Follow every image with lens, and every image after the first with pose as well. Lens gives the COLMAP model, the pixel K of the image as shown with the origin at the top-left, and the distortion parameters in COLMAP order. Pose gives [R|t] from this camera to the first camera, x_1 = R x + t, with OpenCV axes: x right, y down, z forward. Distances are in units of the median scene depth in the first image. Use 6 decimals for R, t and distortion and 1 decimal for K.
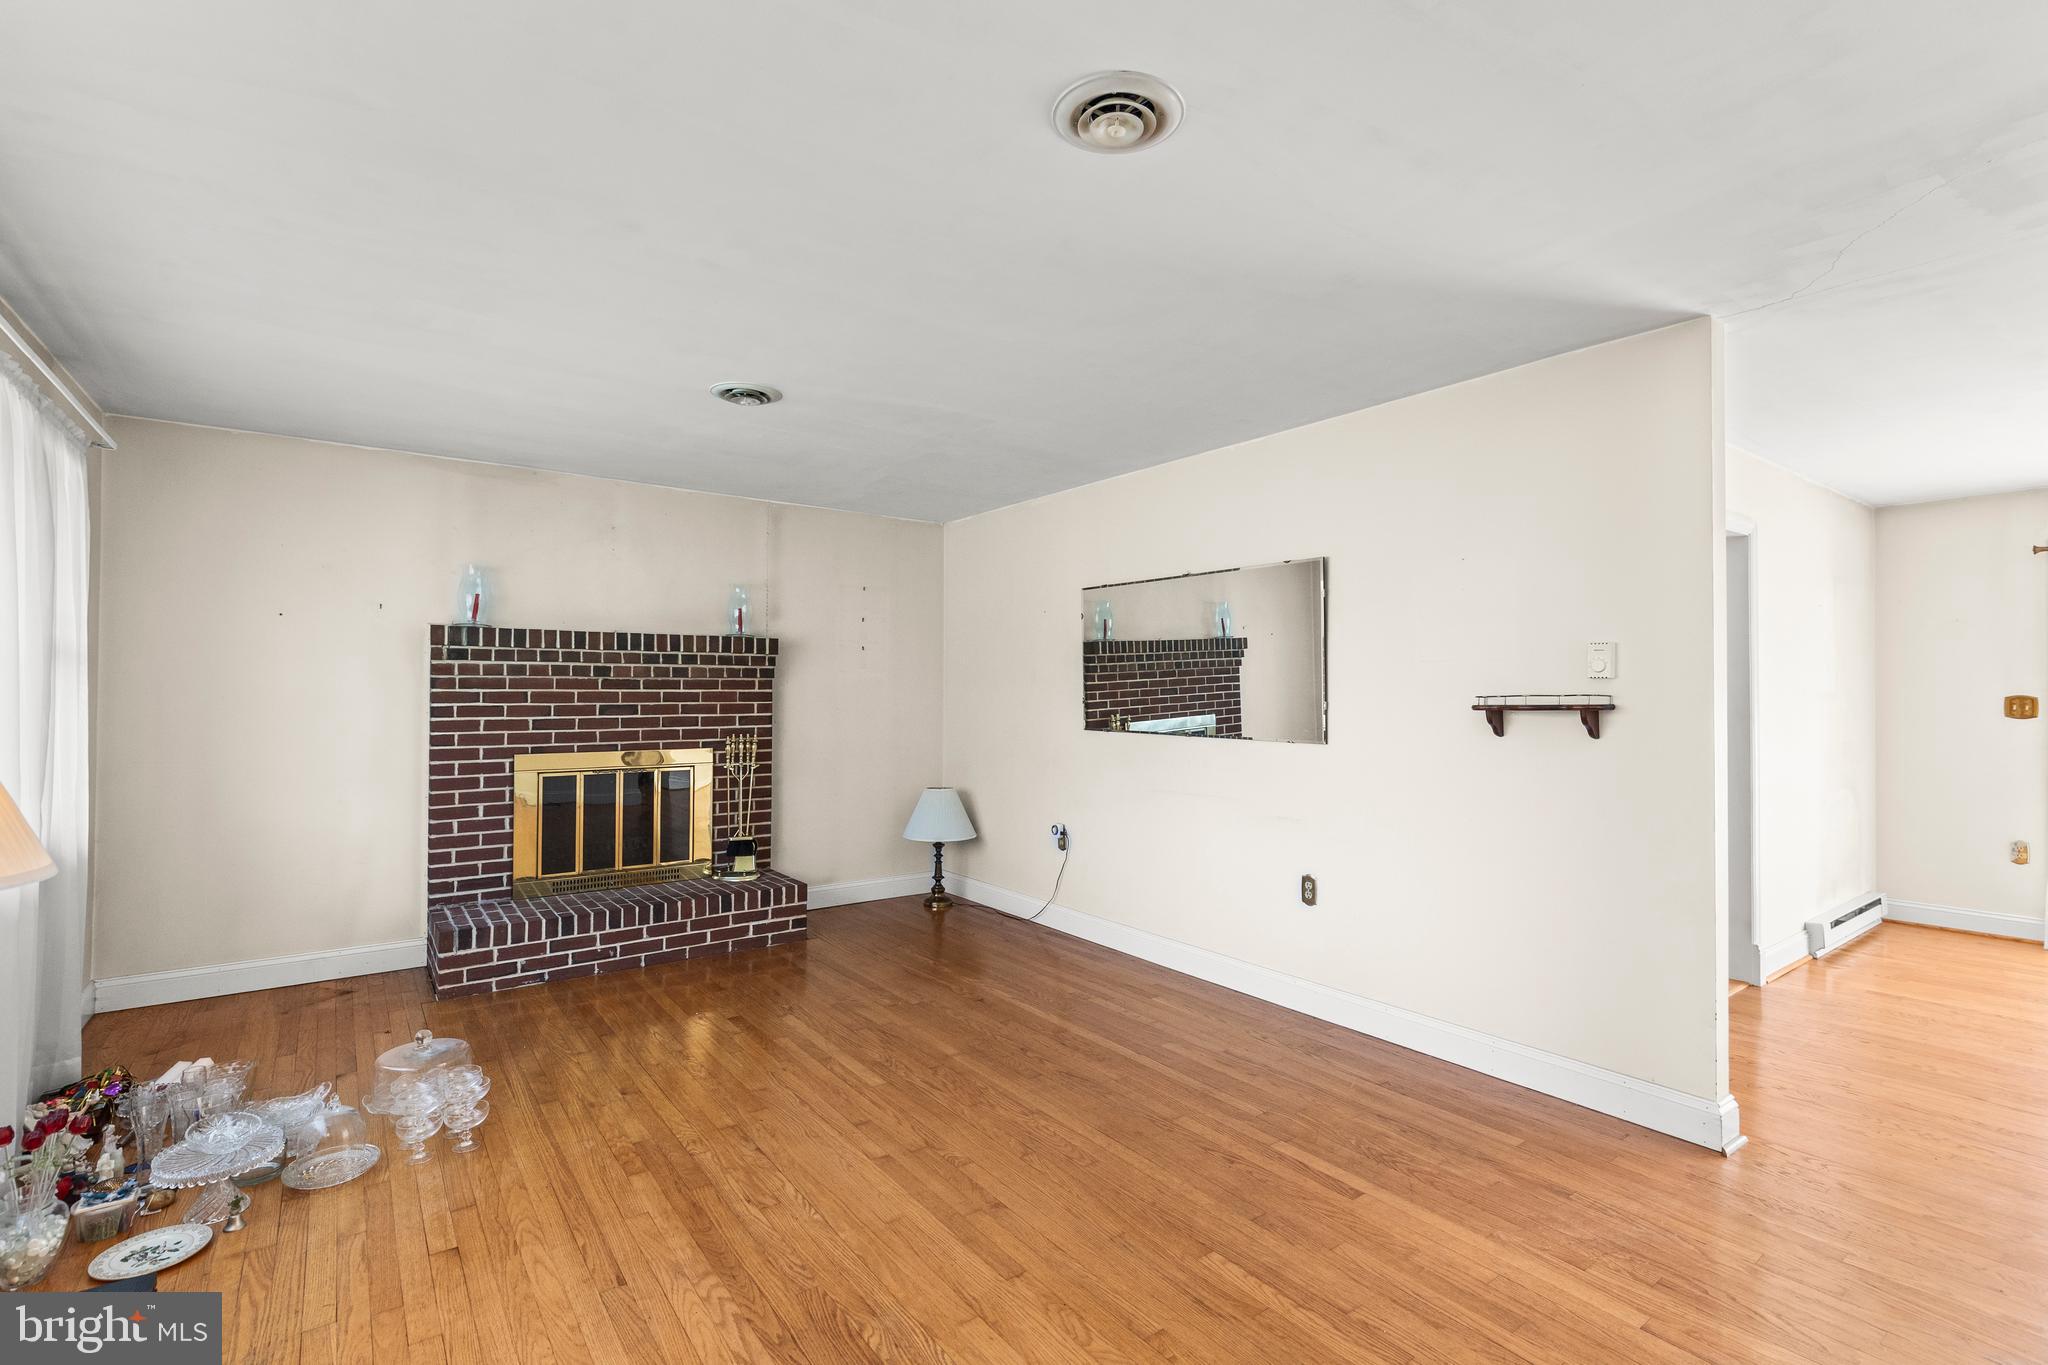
lens RADIAL K [[930.6, 0, 1049.3], [0, 930.6, 680.1], [0, 0, 1]] dist [0.012957, 0.000108]
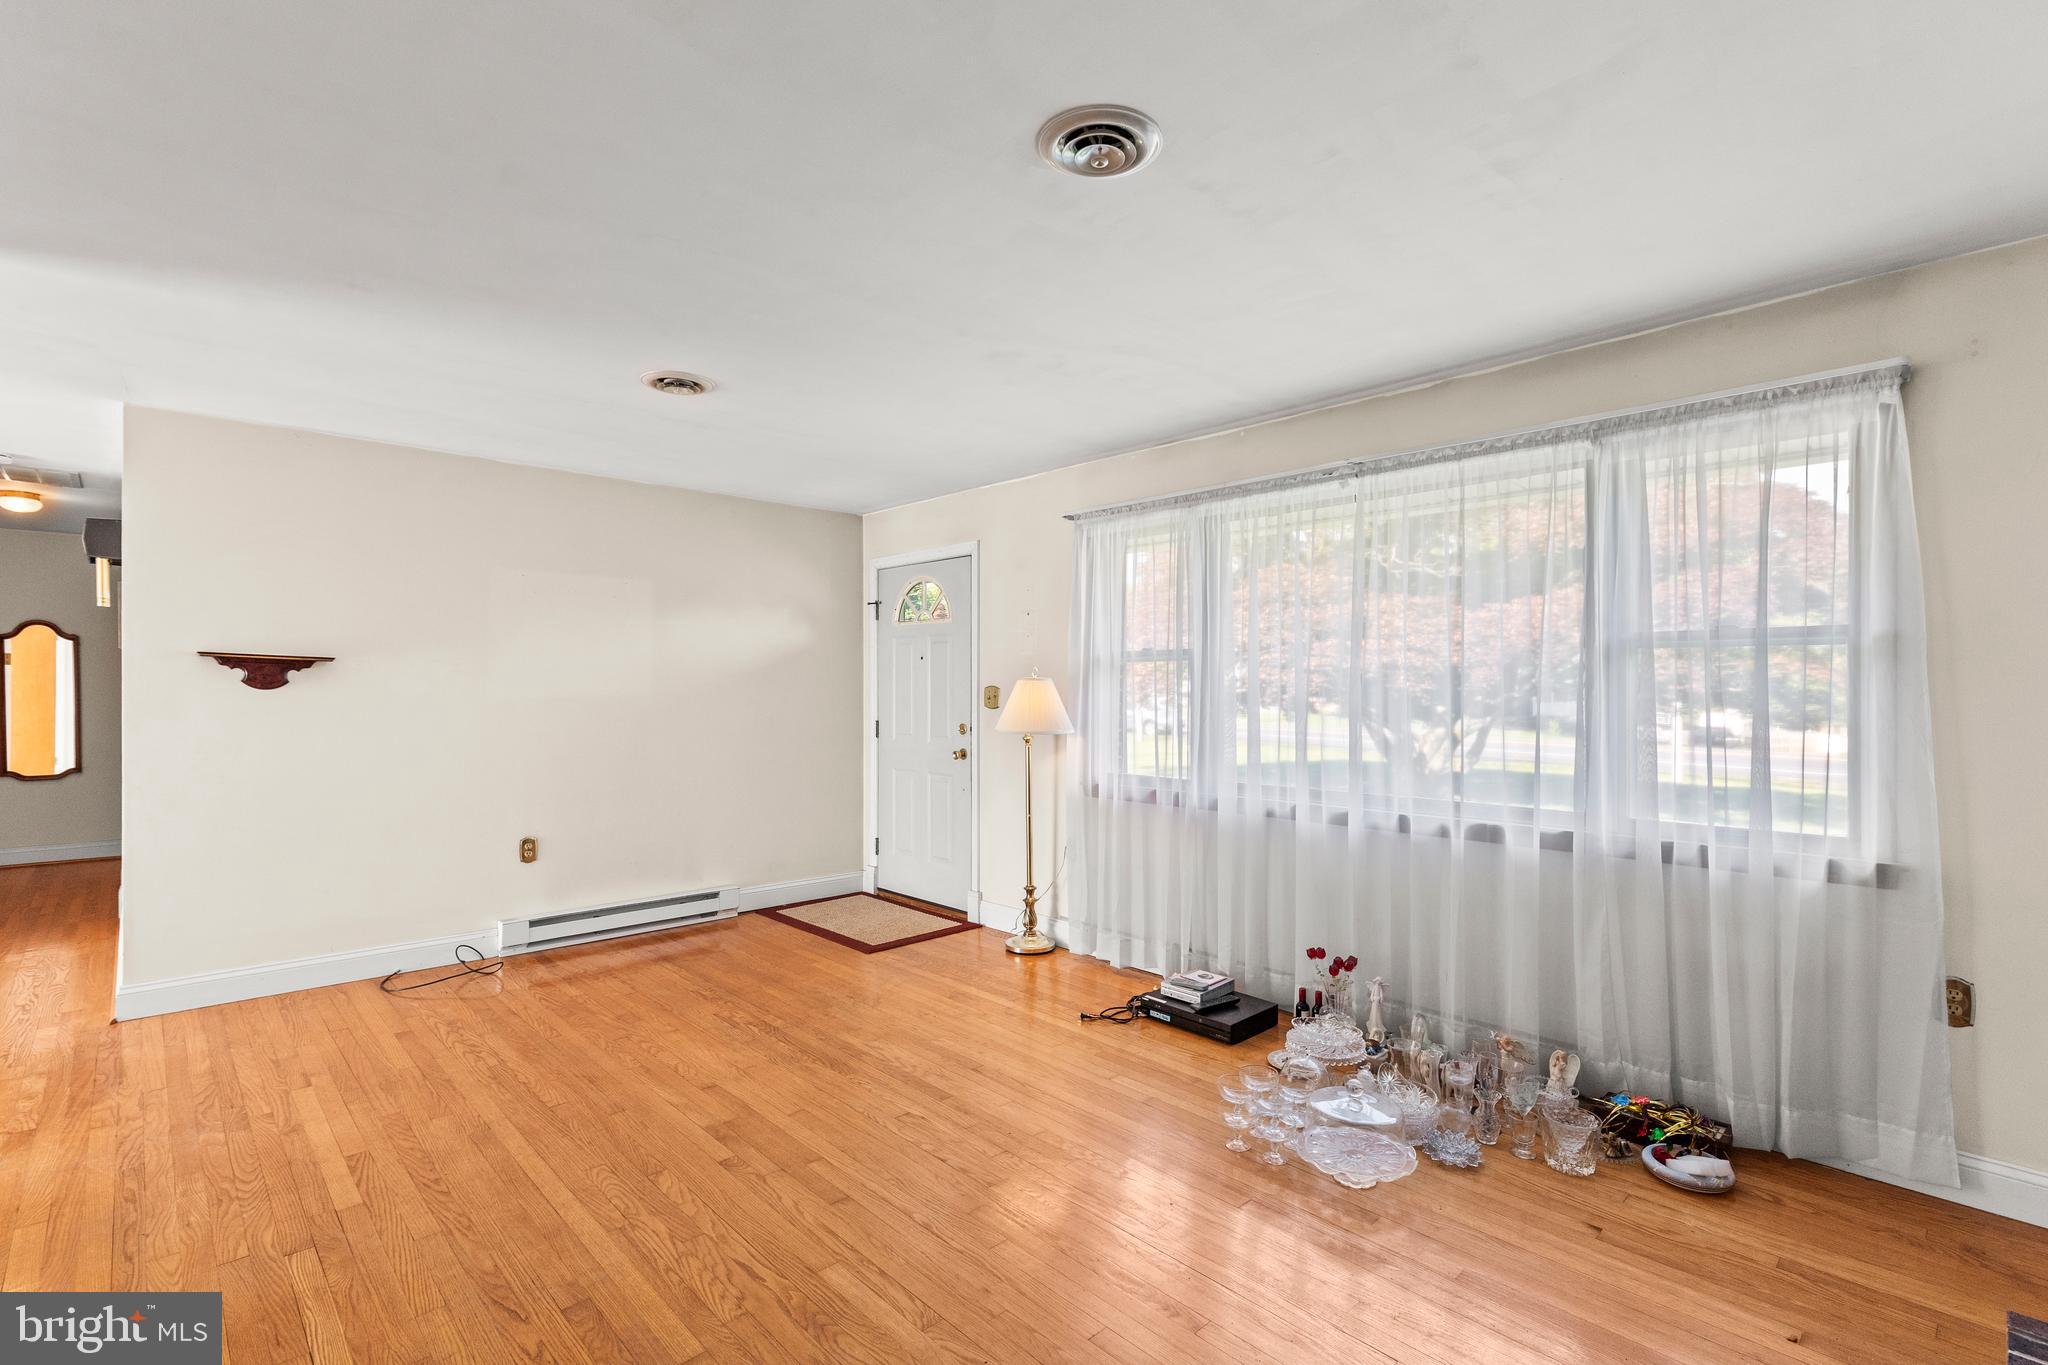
lens RADIAL K [[936.5, 0, 1014.7], [0, 936.5, 687.5], [0, 0, 1]] dist [0.003285, 0.000374]
pose [[-0.995365, -0.005517, -0.096013, -0.161961], [-0.004786, 0.999958, -0.007840, 0.009841], [0.096052, -0.007344, -0.995349, 1.104552]]
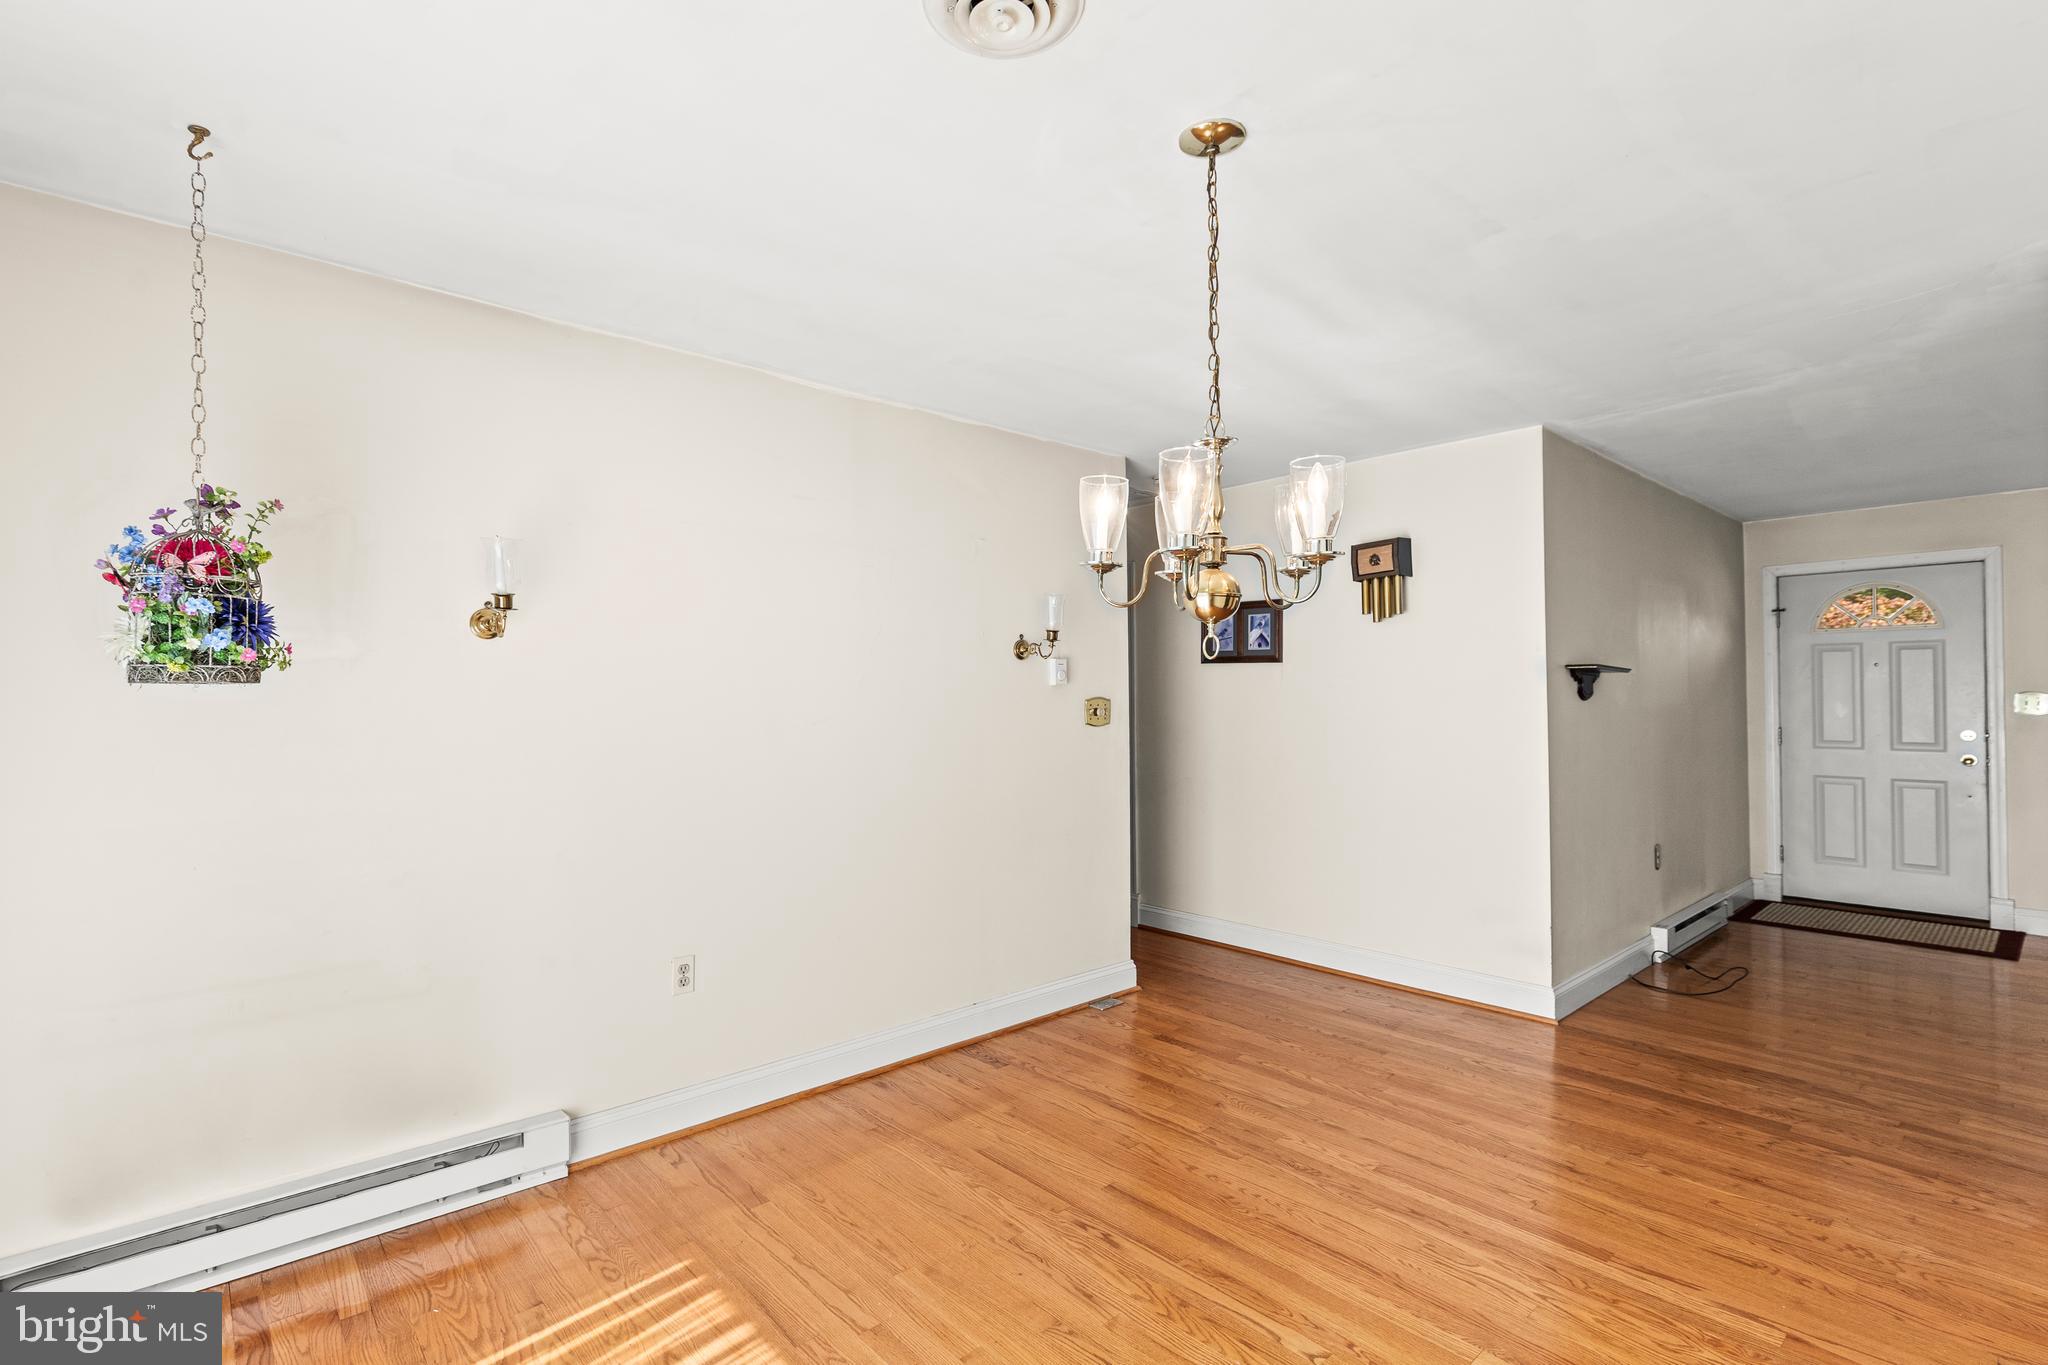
lens RADIAL K [[941.7, 0, 1020.6], [0, 941.7, 693.3], [0, 0, 1]] dist [0.001984, 0.000158]
pose [[-0.996892, -0.001619, -0.078763, 0.990879], [-0.000265, 0.999852, -0.017200, 0.020924], [0.078779, -0.017126, -0.996745, 1.016677]]
